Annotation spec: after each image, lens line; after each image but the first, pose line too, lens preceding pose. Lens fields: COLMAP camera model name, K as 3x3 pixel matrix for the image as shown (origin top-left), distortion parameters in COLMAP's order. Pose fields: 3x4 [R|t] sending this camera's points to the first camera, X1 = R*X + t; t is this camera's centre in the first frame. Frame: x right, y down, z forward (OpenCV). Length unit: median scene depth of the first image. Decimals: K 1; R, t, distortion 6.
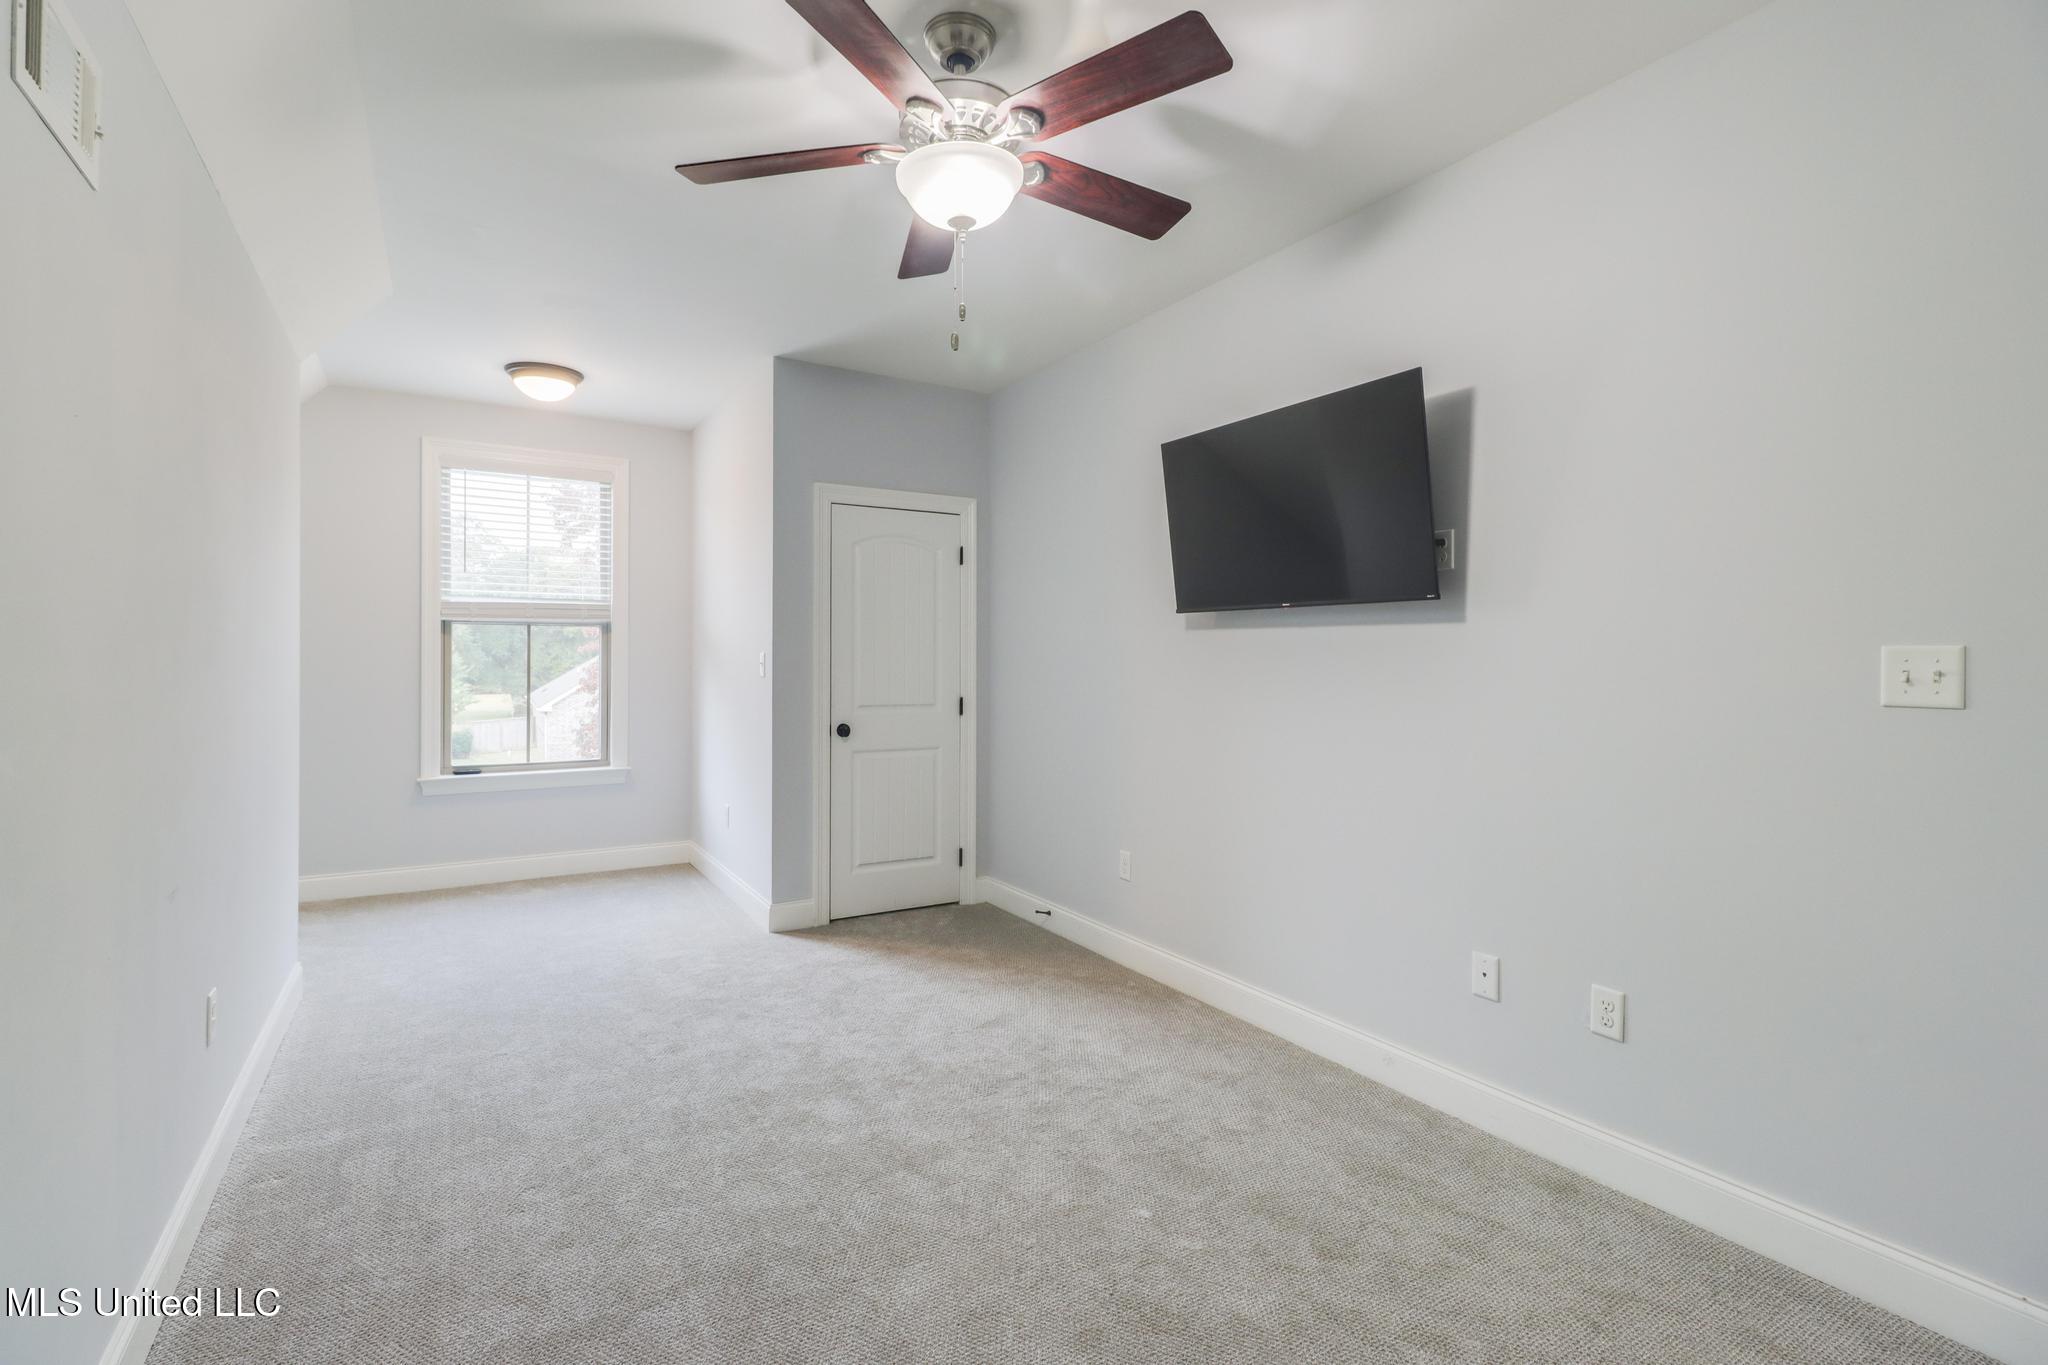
lens RADIAL K [[966.1, 0, 1025.3], [0, 966.1, 670.4], [0, 0, 1]] dist [0.017610, 0.000034]
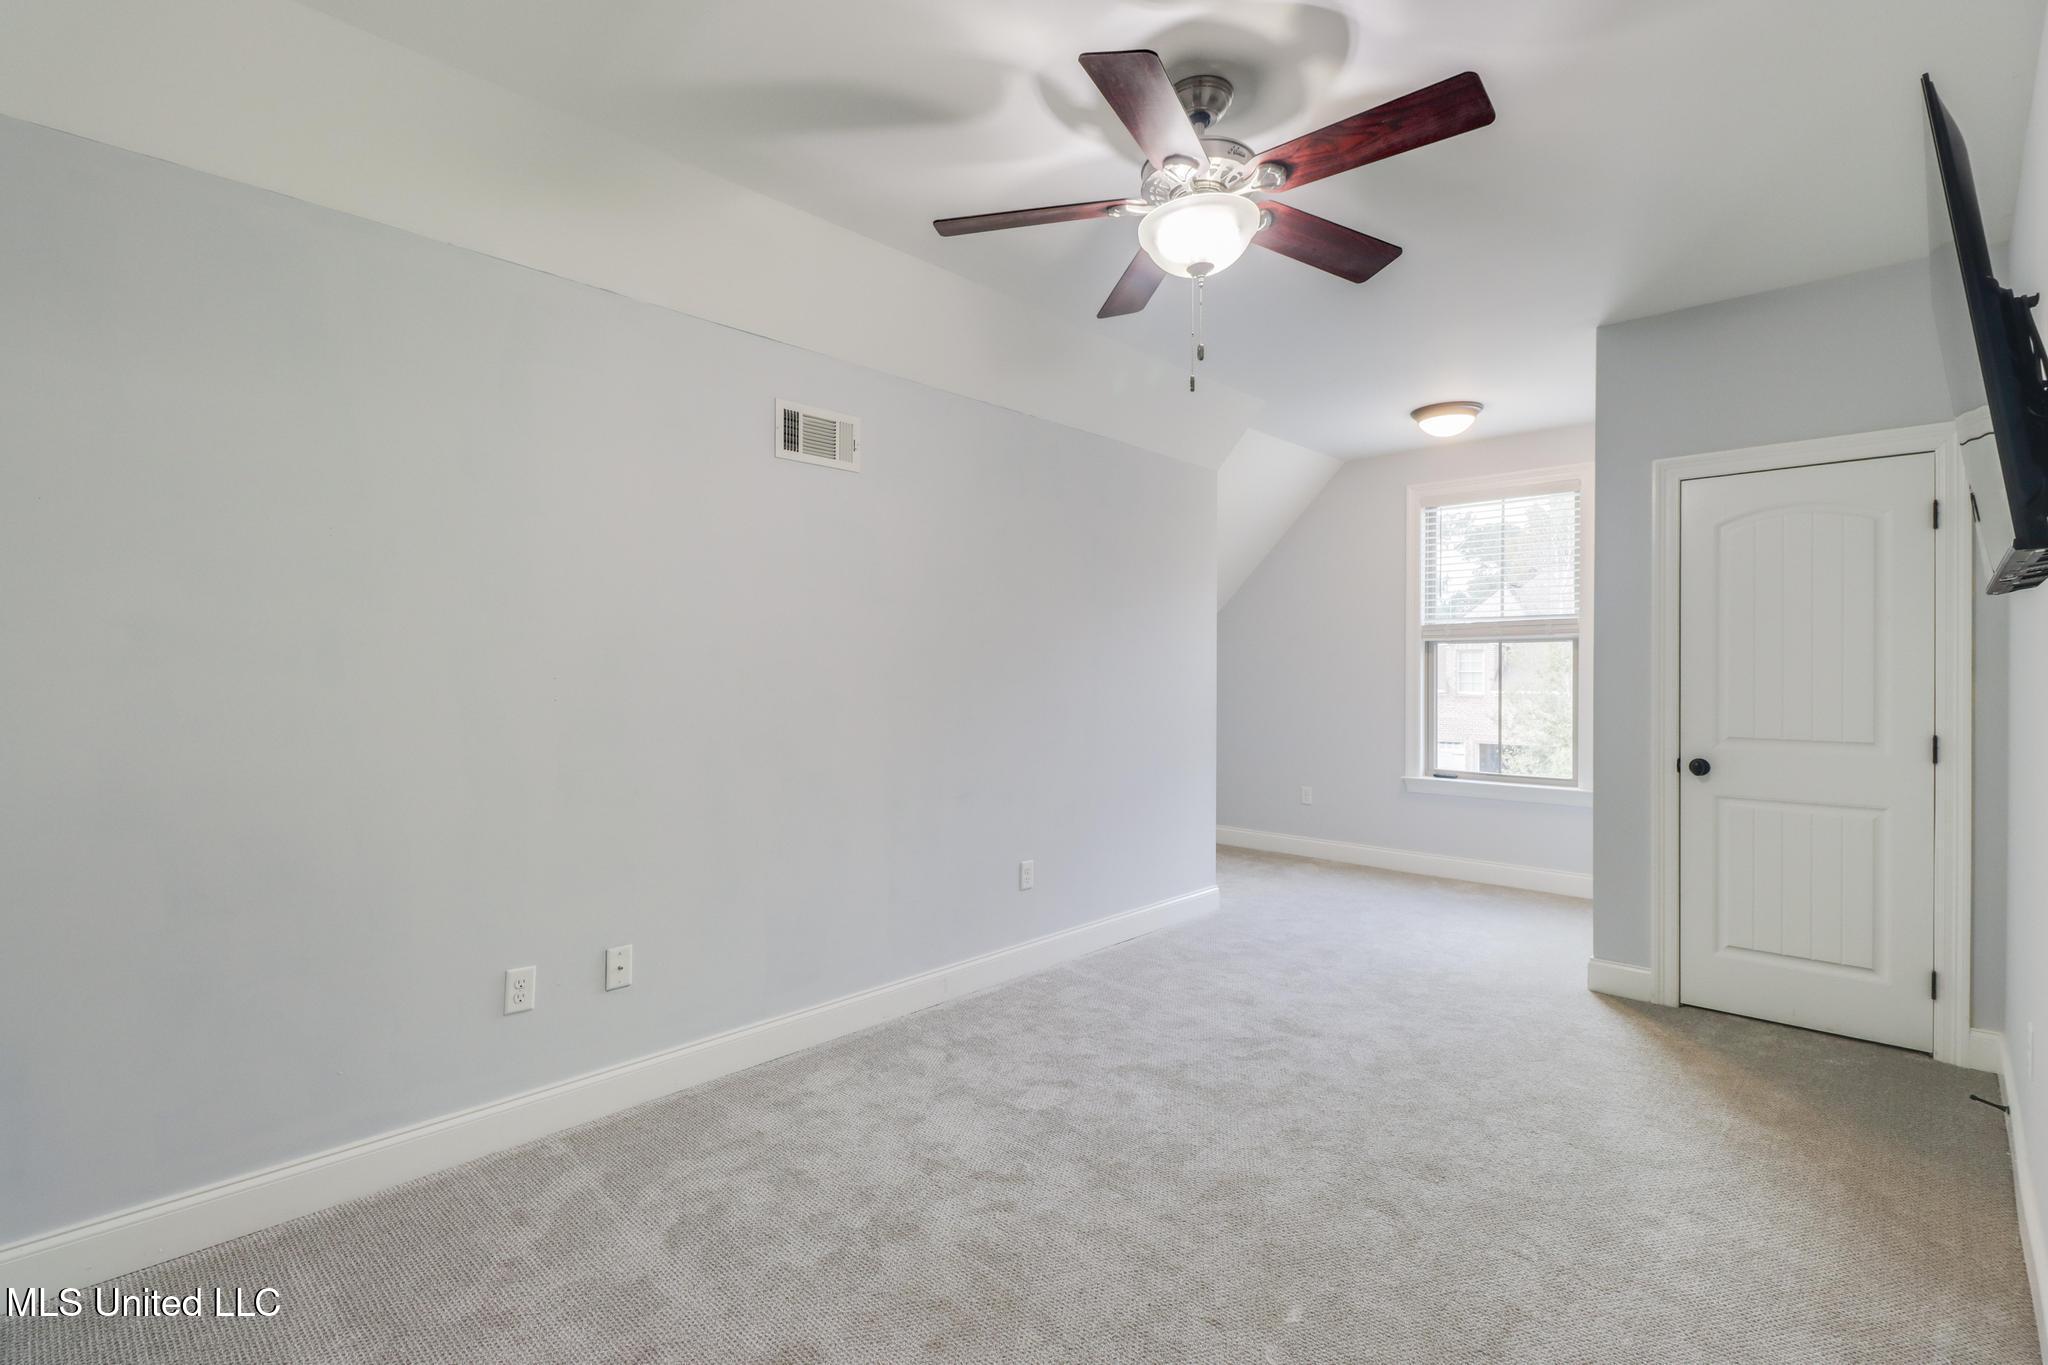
lens RADIAL K [[1015.0, 0, 1024.5], [0, 1015.0, 675.3], [0, 0, 1]] dist [-0.004626, -0.001466]
pose [[0.236601, 0.002671, -0.971603, 0.473546], [-0.013004, 0.999915, -0.000418, -0.004807], [0.971520, 0.012734, 0.236615, 0.270405]]
